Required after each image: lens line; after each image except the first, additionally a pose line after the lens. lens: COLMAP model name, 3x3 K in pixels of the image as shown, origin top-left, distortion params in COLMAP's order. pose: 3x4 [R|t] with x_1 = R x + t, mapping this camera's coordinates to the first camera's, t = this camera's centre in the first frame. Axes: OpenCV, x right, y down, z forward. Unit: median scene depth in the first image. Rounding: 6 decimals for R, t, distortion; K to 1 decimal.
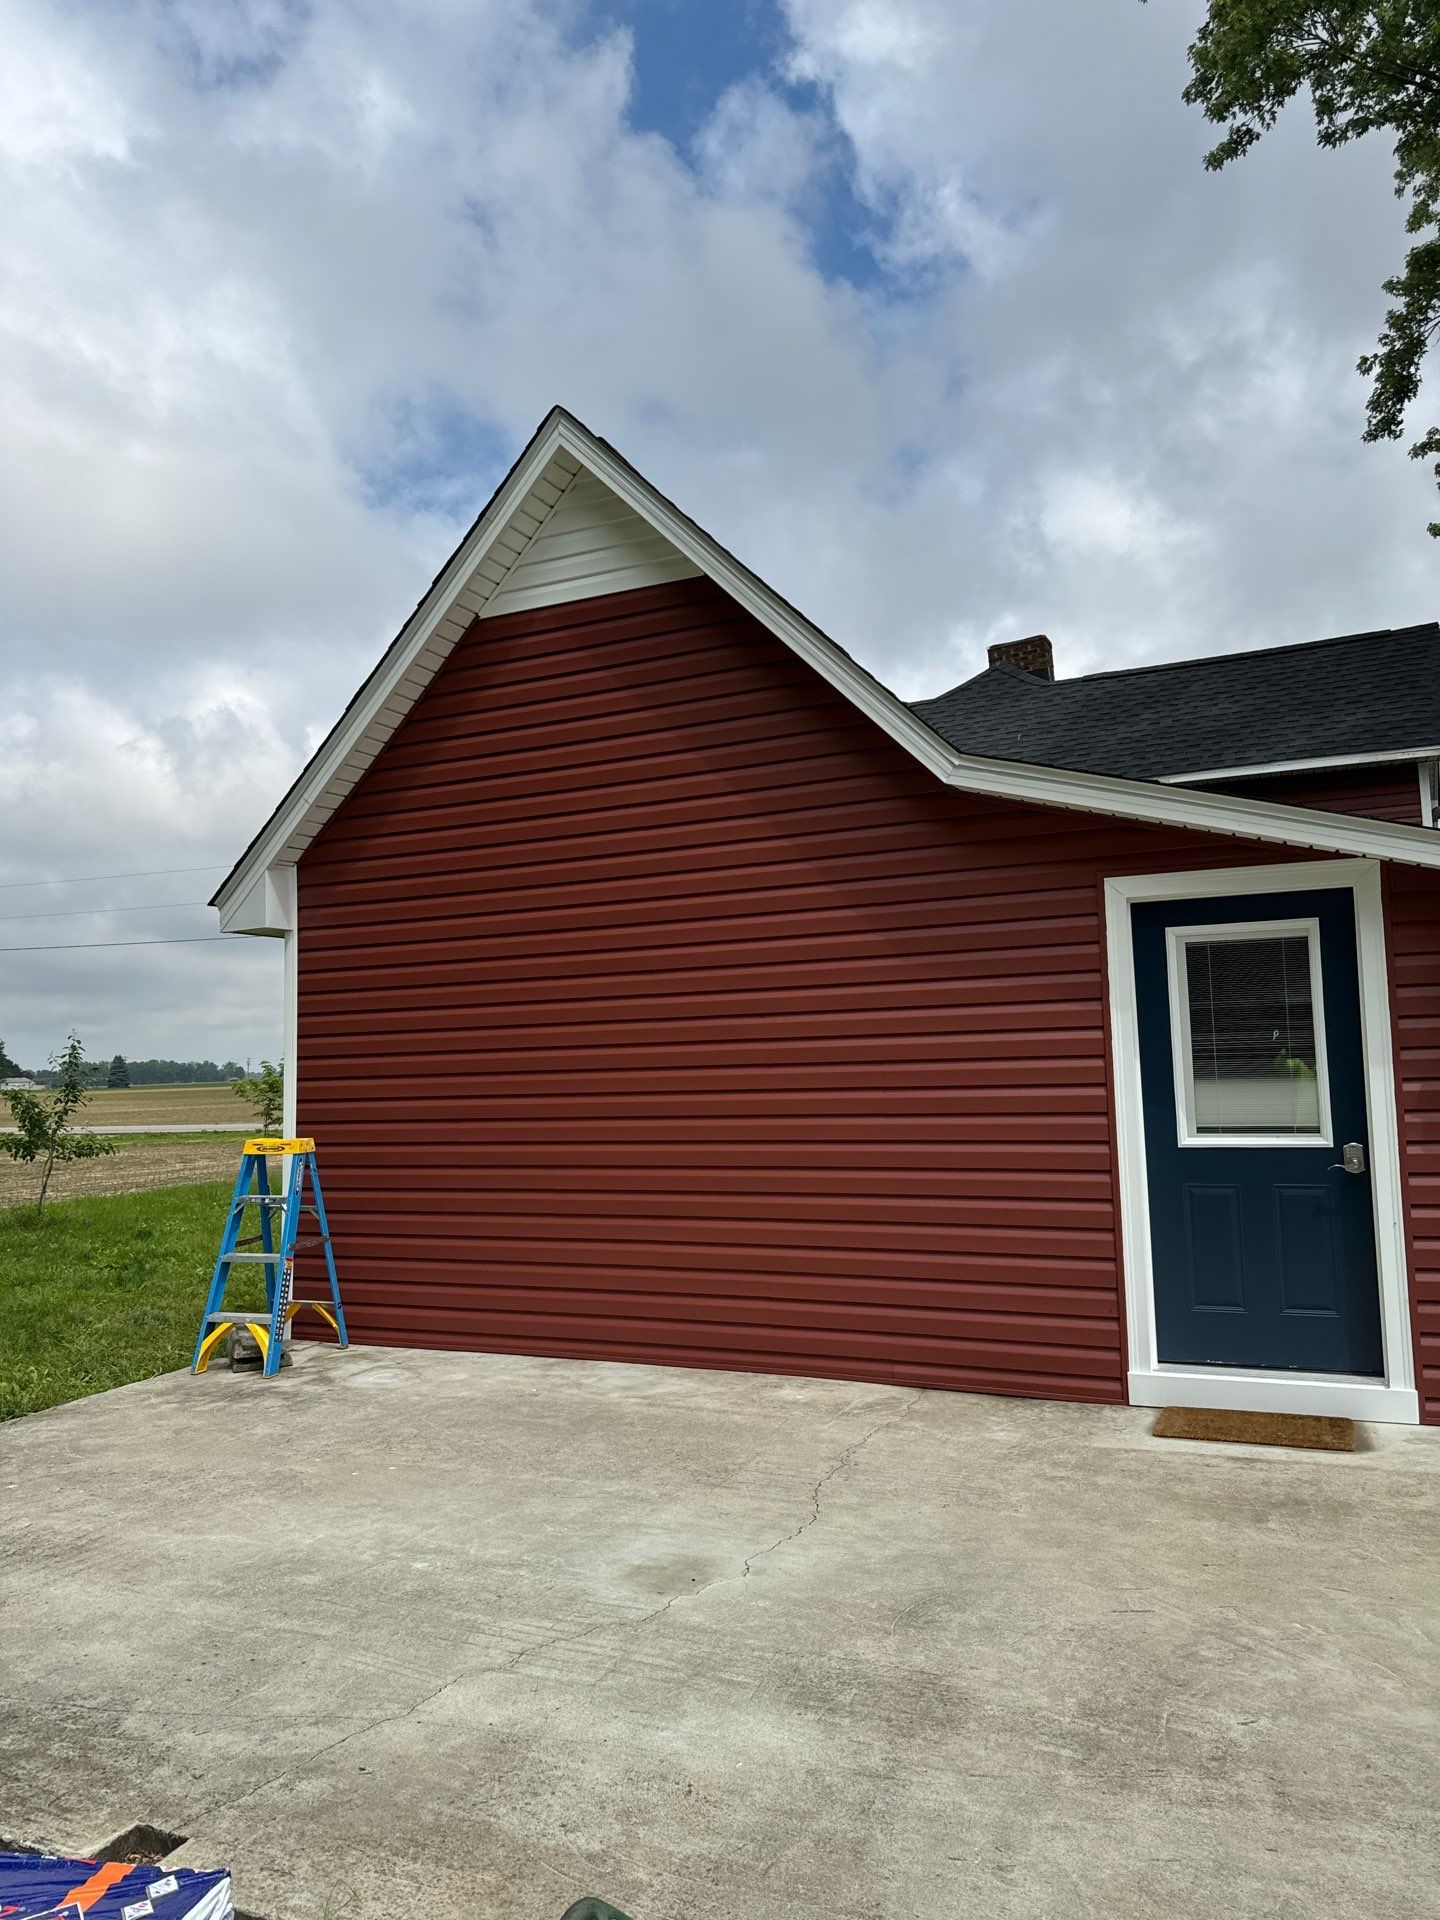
lens RADIAL K [[1331.3, 0, 714.2], [0, 1331.3, 956.8], [0, 0, 1]] dist [0.056302, -0.047552]
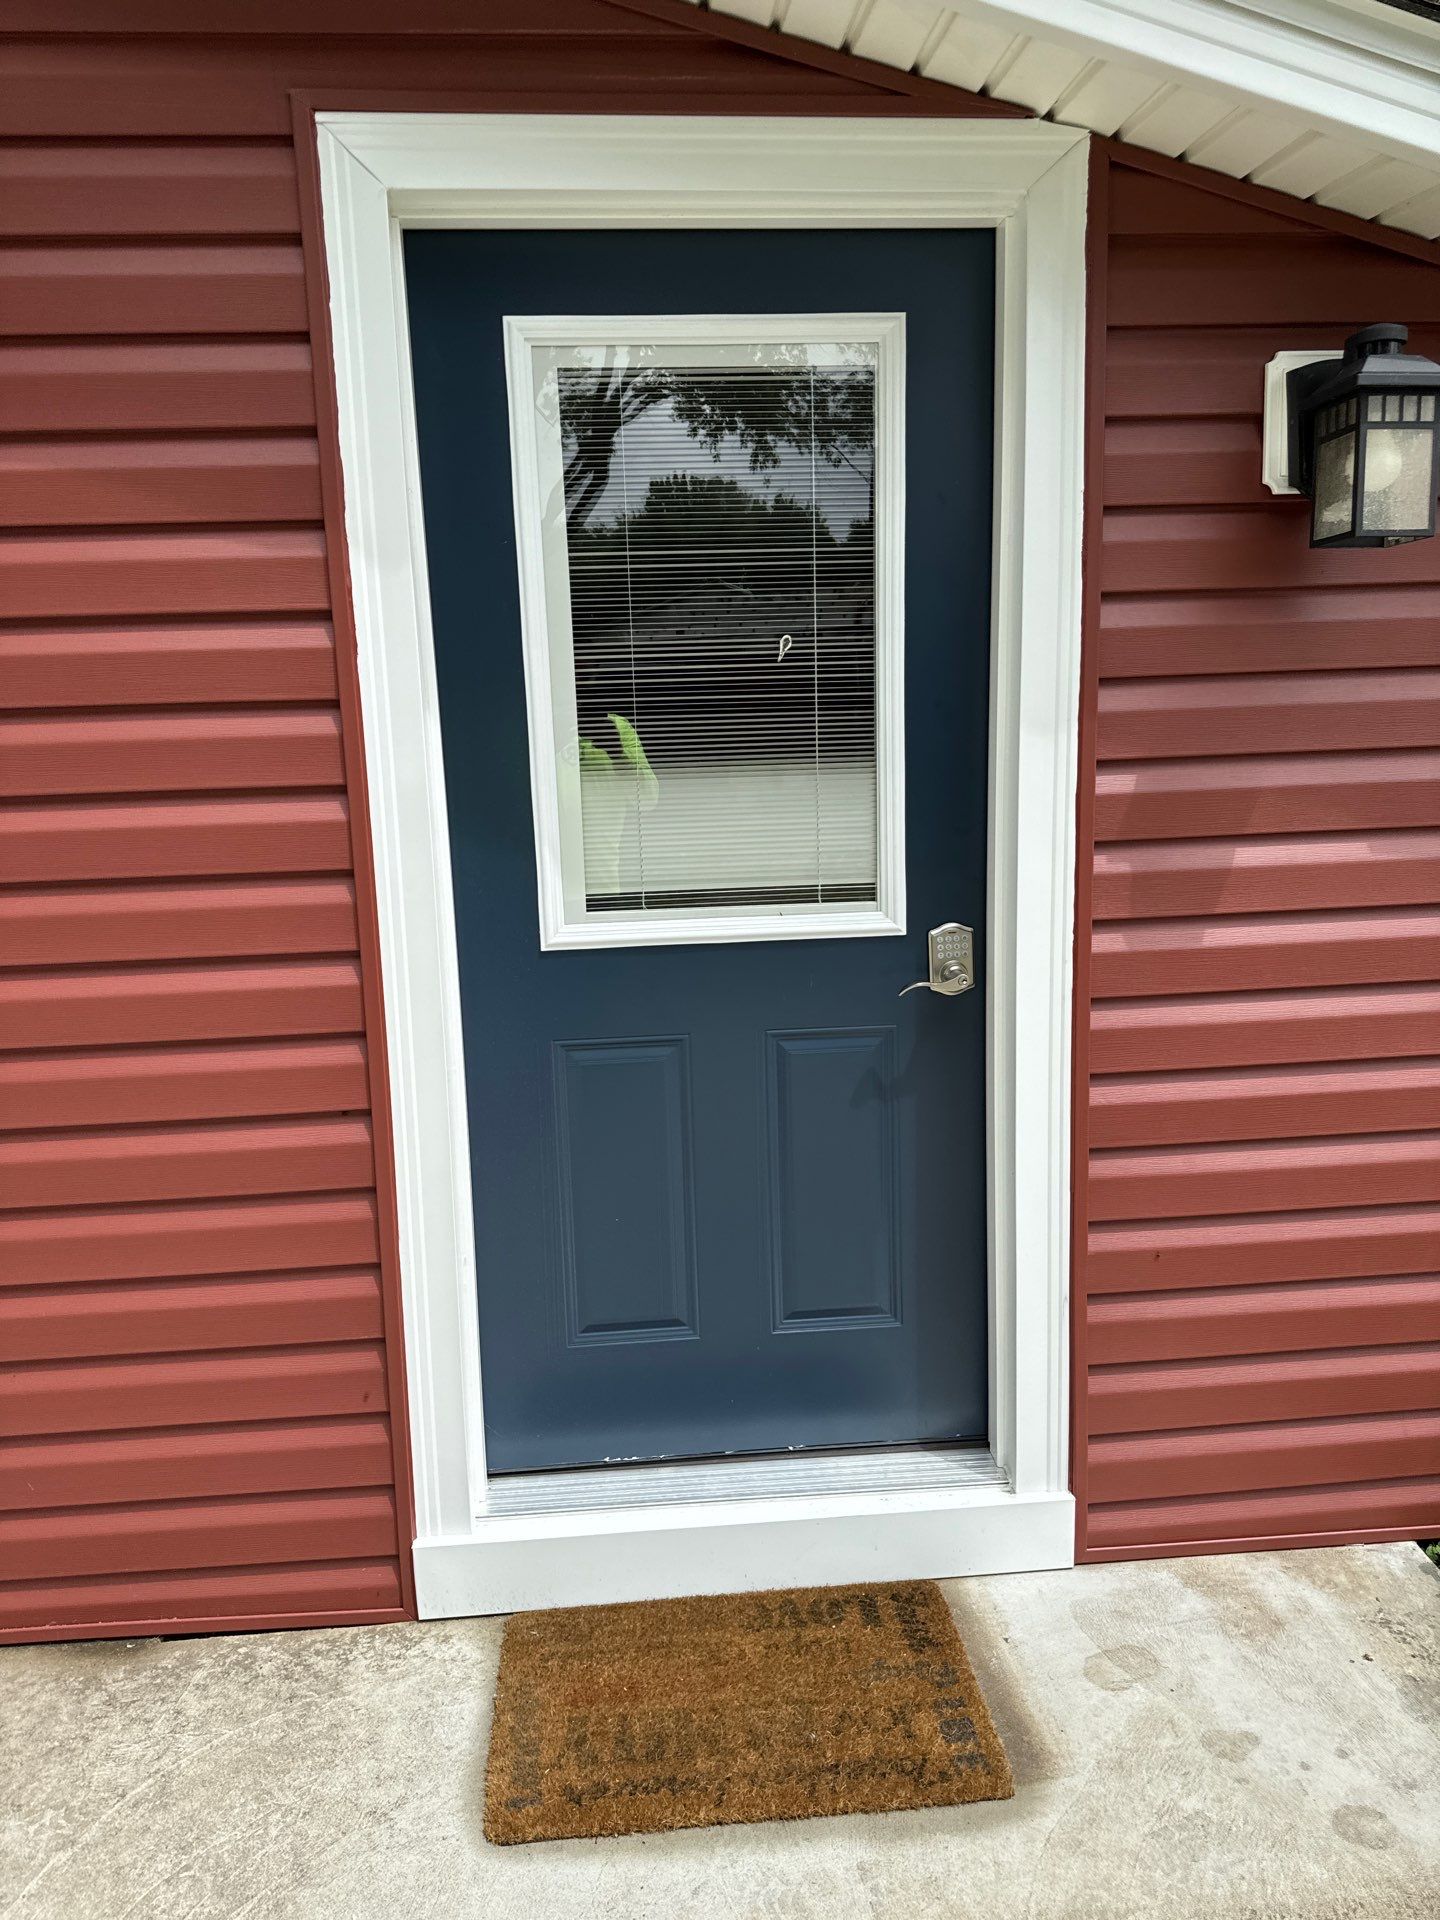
lens RADIAL K [[1331.3, 0, 714.2], [0, 1331.3, 956.8], [0, 0, 1]] dist [0.056302, -0.047552]
pose [[0.869359, -0.088776, 0.486141, 0.212350], [-0.037015, 0.969271, 0.243196, 0.052225], [-0.492793, -0.229419, 0.839358, 0.679215]]
